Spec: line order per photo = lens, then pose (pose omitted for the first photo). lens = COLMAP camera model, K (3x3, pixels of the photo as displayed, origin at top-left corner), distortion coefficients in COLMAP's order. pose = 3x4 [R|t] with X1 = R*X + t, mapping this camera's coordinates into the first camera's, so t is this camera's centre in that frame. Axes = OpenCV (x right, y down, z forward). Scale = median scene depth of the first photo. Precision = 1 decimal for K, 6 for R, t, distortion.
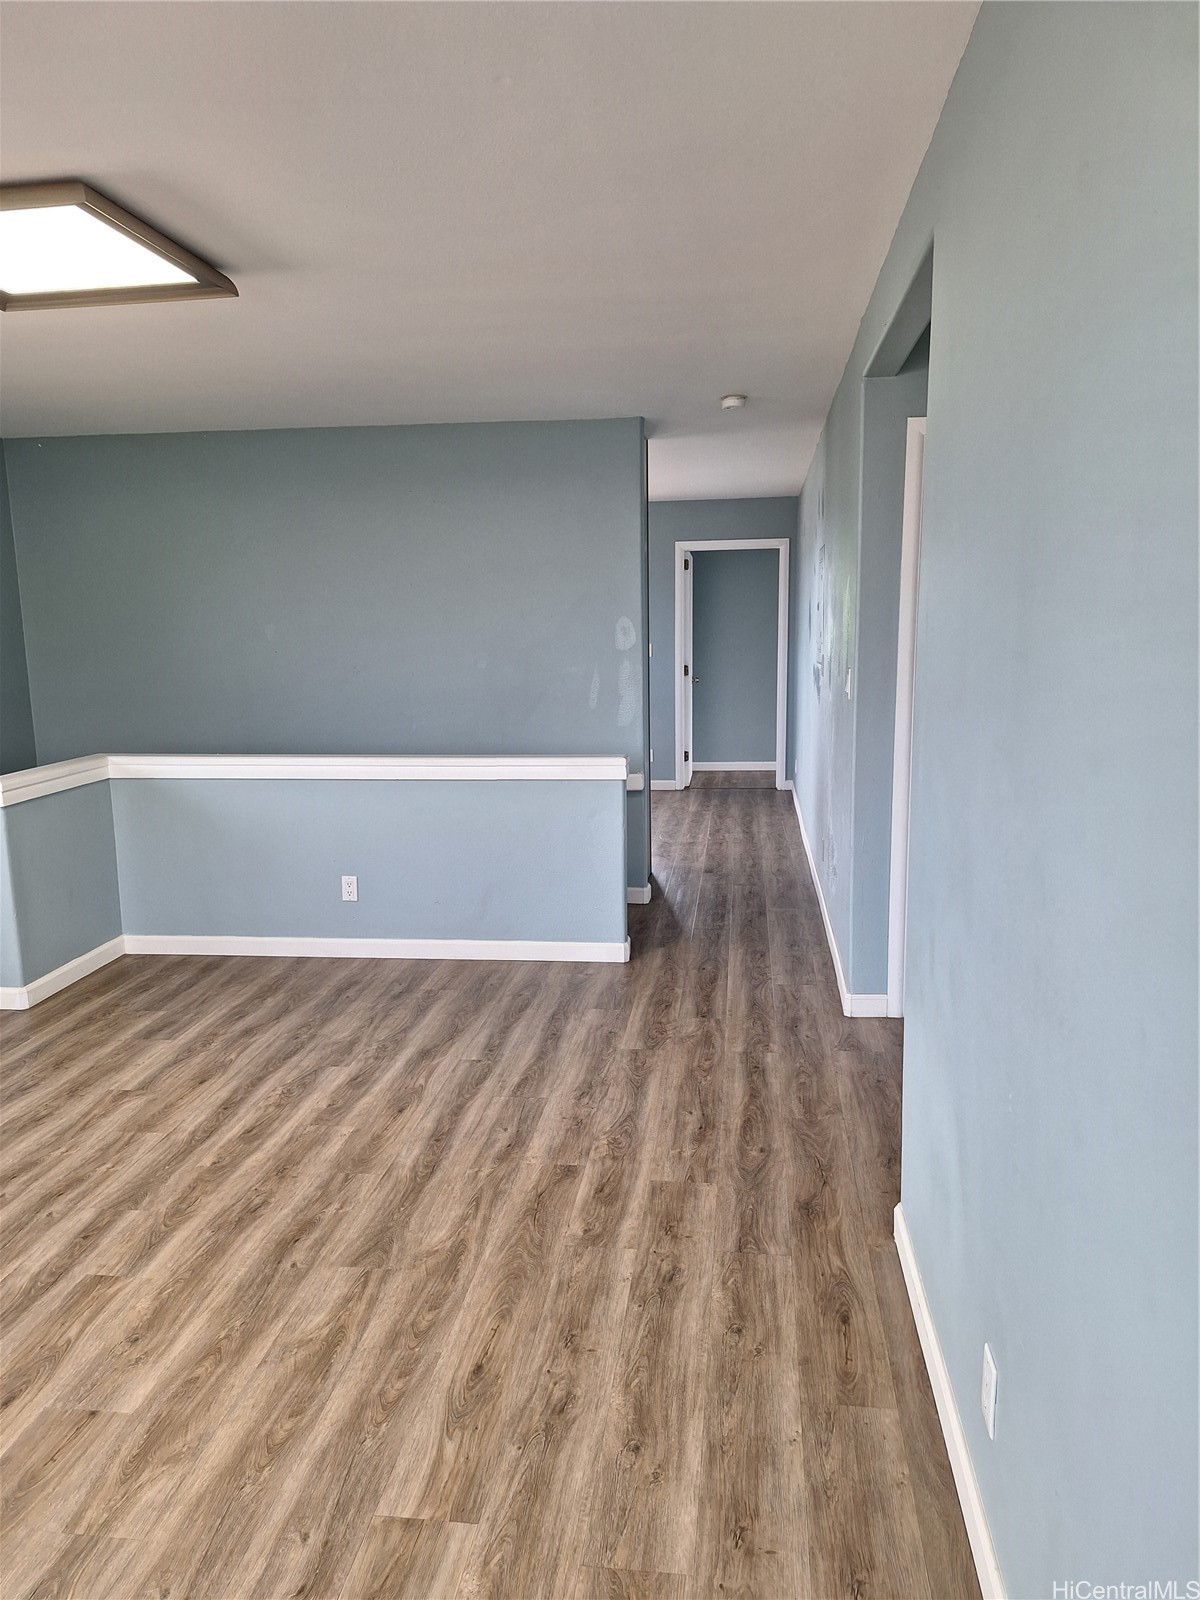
lens RADIAL K [[1110.8, 0, 592.7], [0, 1110.8, 790.3], [0, 0, 1]] dist [0.052640, -0.054400]
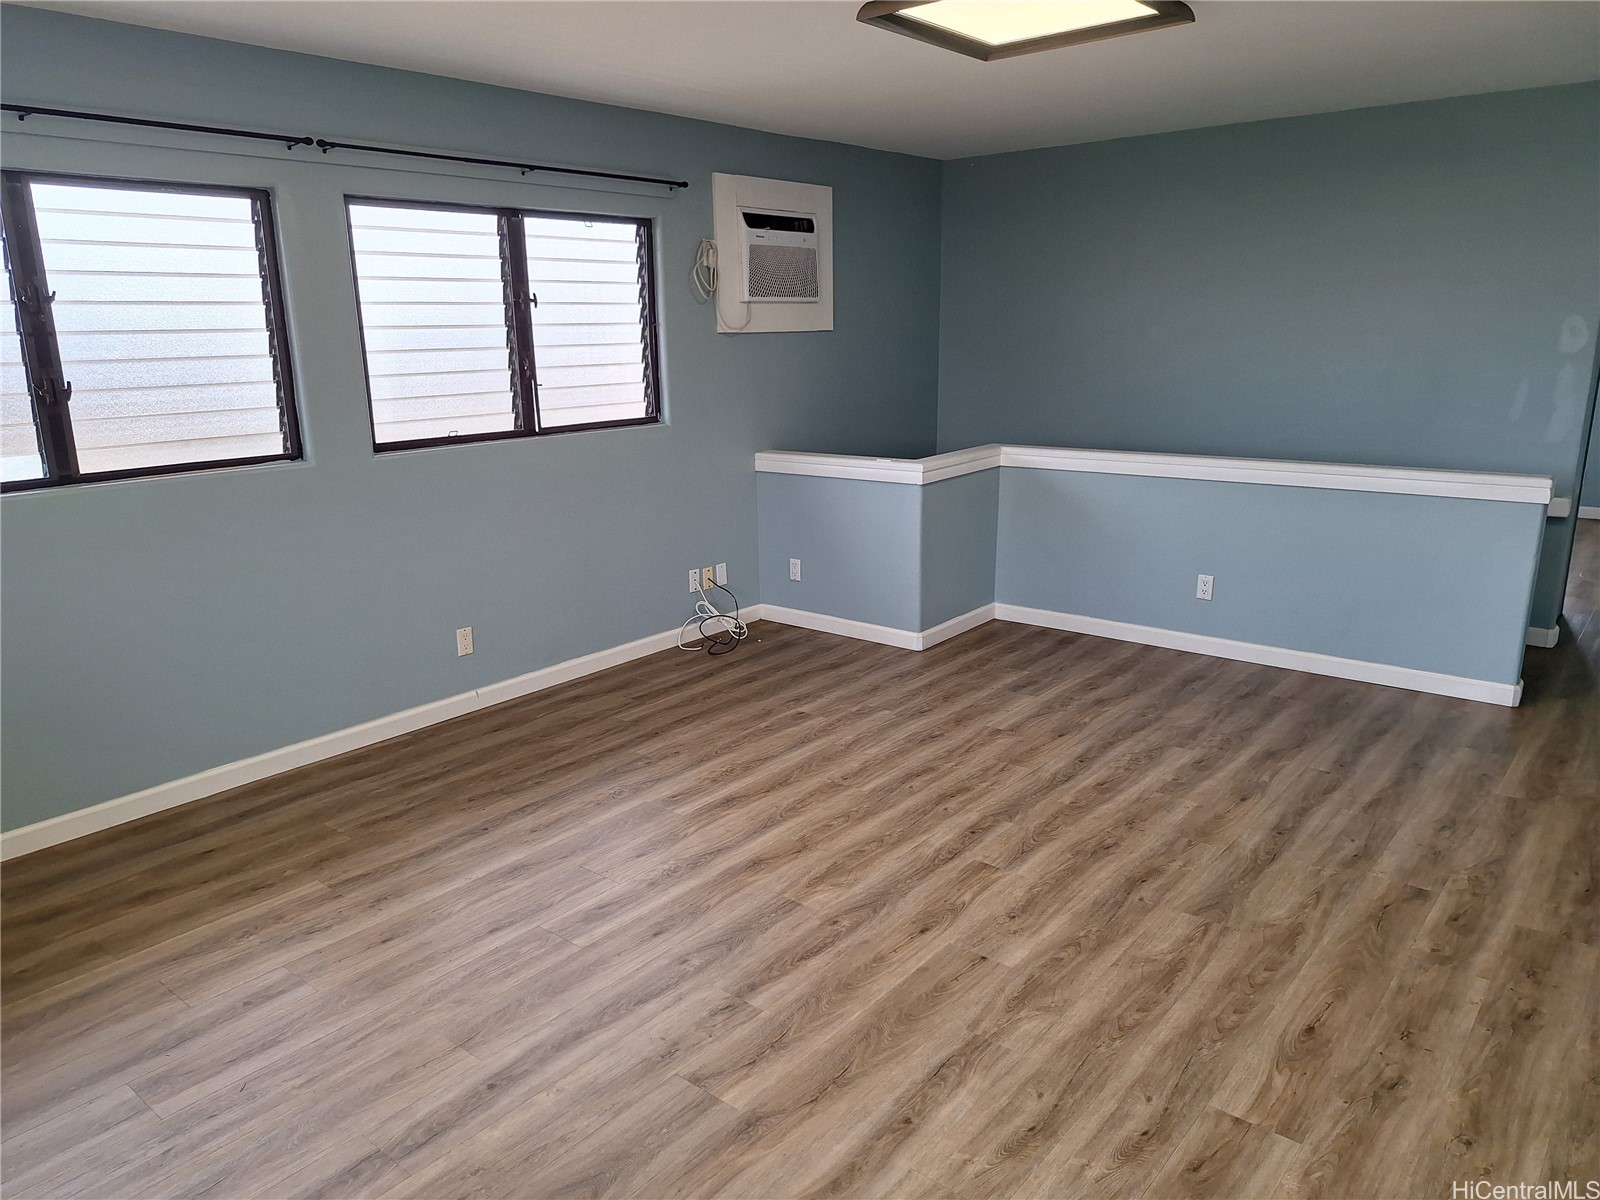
lens RADIAL K [[1110.8, 0, 814.2], [0, 1110.8, 584.6], [0, 0, 1]] dist [0.052640, -0.054400]
pose [[0.853885, 0.126884, -0.504758, -0.012408], [-0.081402, 0.990451, 0.111270, 0.002322], [0.514056, -0.053924, 0.856060, -0.119903]]
